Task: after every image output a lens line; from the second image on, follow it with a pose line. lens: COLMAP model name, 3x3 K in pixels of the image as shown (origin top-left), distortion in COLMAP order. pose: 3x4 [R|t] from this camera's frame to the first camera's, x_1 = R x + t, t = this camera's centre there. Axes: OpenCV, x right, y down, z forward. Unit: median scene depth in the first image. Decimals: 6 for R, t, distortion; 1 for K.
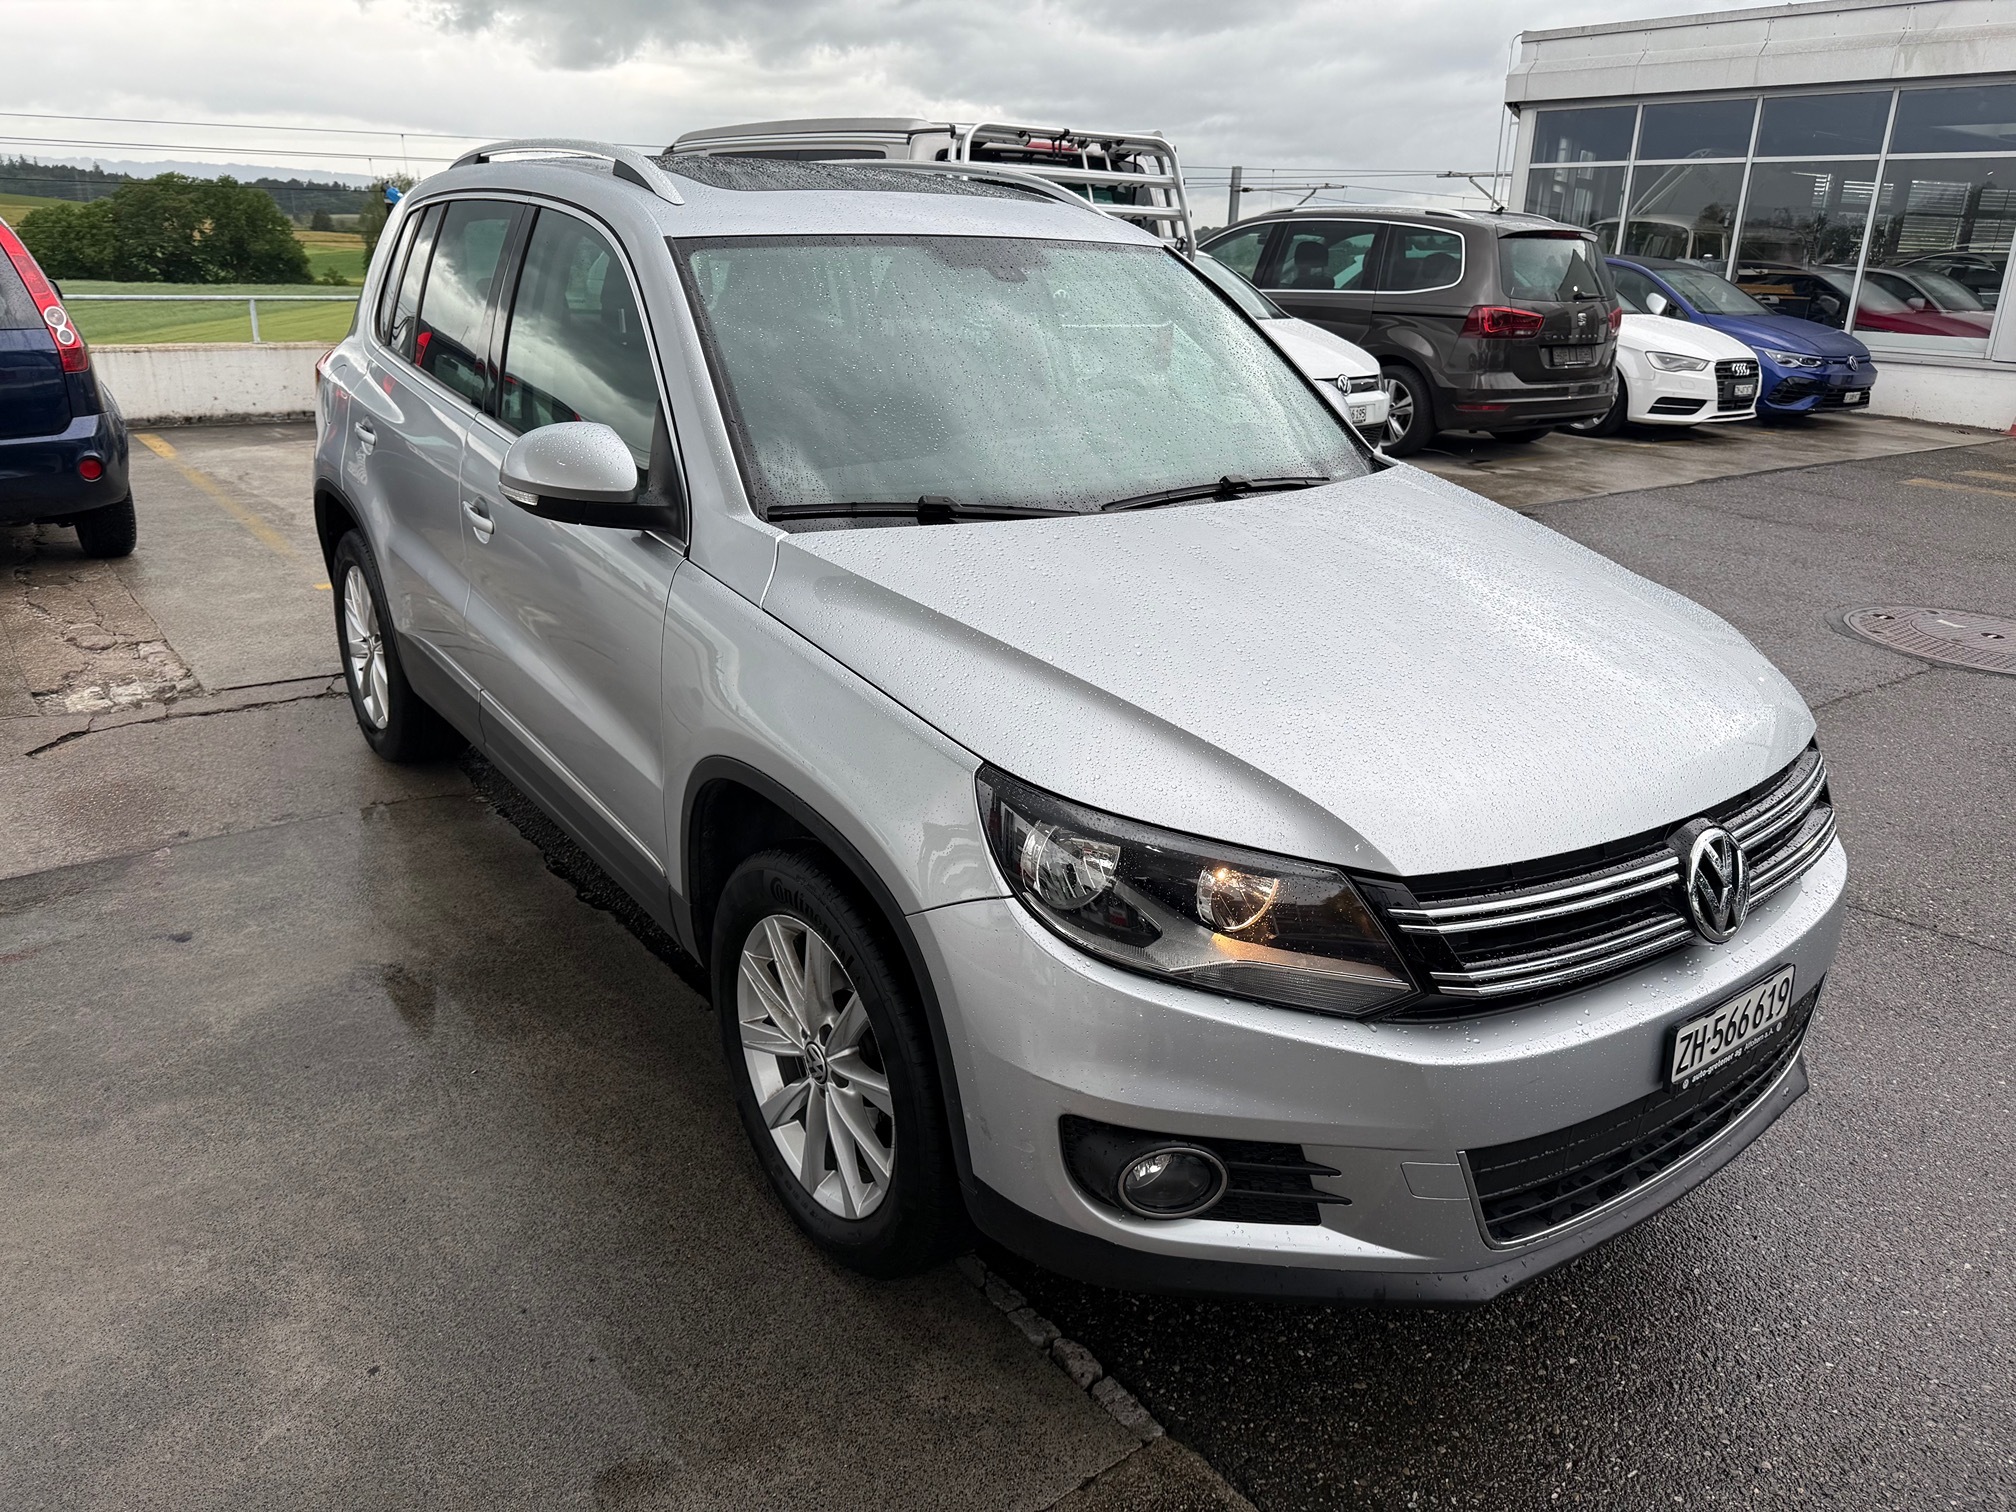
lens RADIAL K [[1375.5, 0, 1010.3], [0, 1375.5, 752.4], [0, 0, 1]] dist [-0.006088, -0.009304]
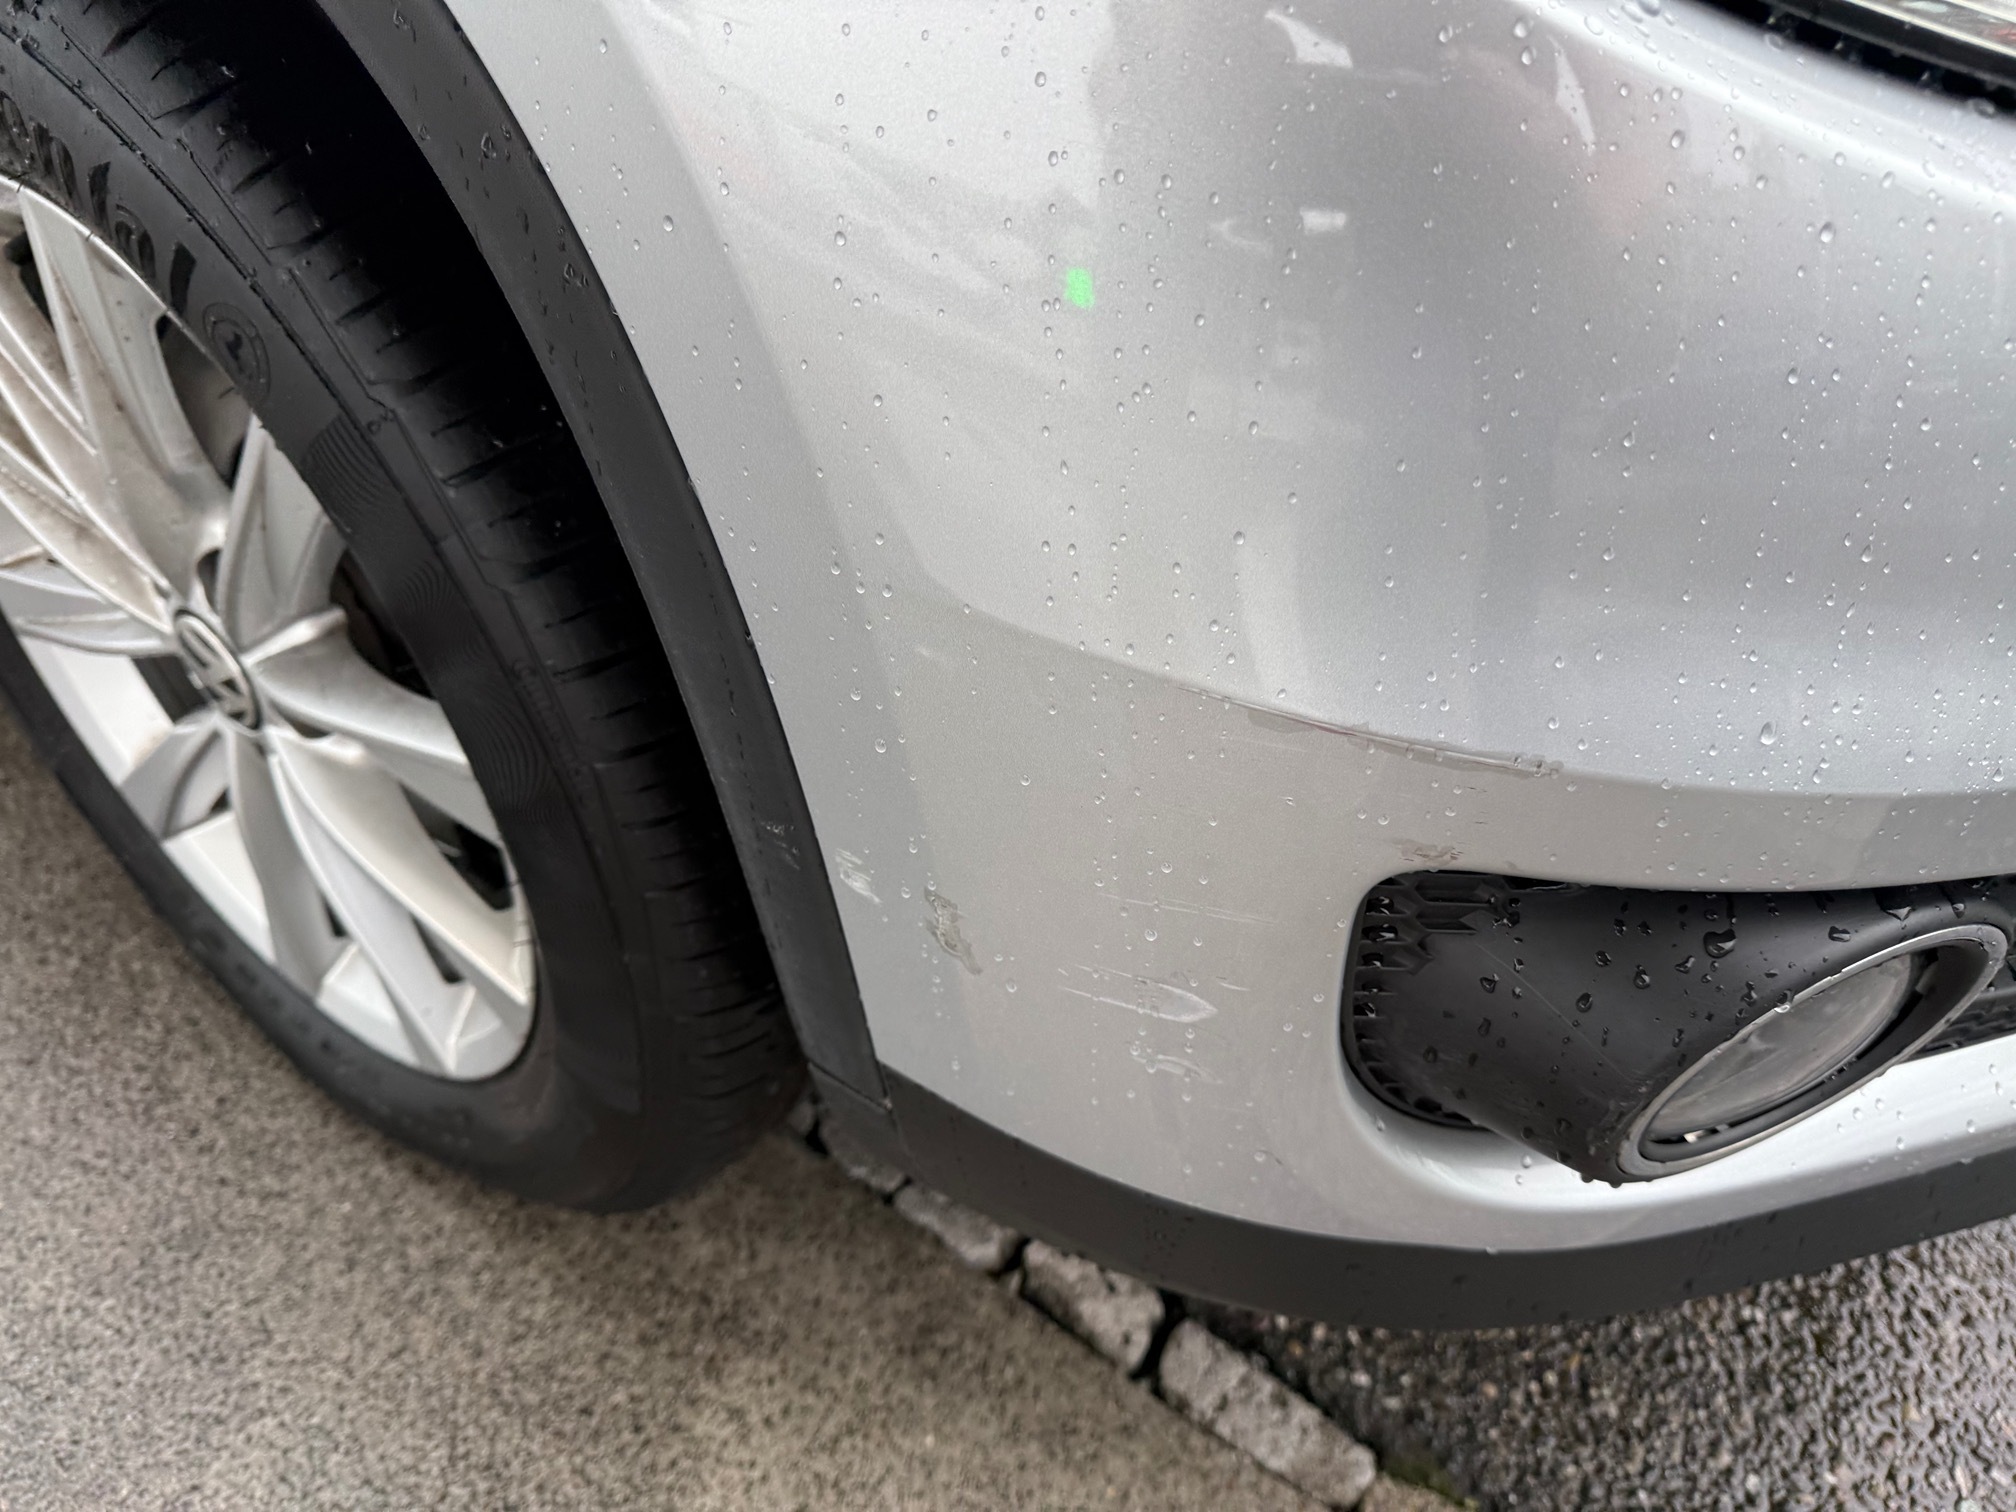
lens RADIAL K [[1375.5, 0, 1014.1], [0, 1375.5, 755.0], [0, 0, 1]] dist [-0.006088, -0.009304]
pose [[0.954407, -0.155528, 0.254791, -0.052117], [0.048618, 0.923139, 0.381381, 0.139617], [-0.294523, -0.351605, 0.888611, 0.696123]]
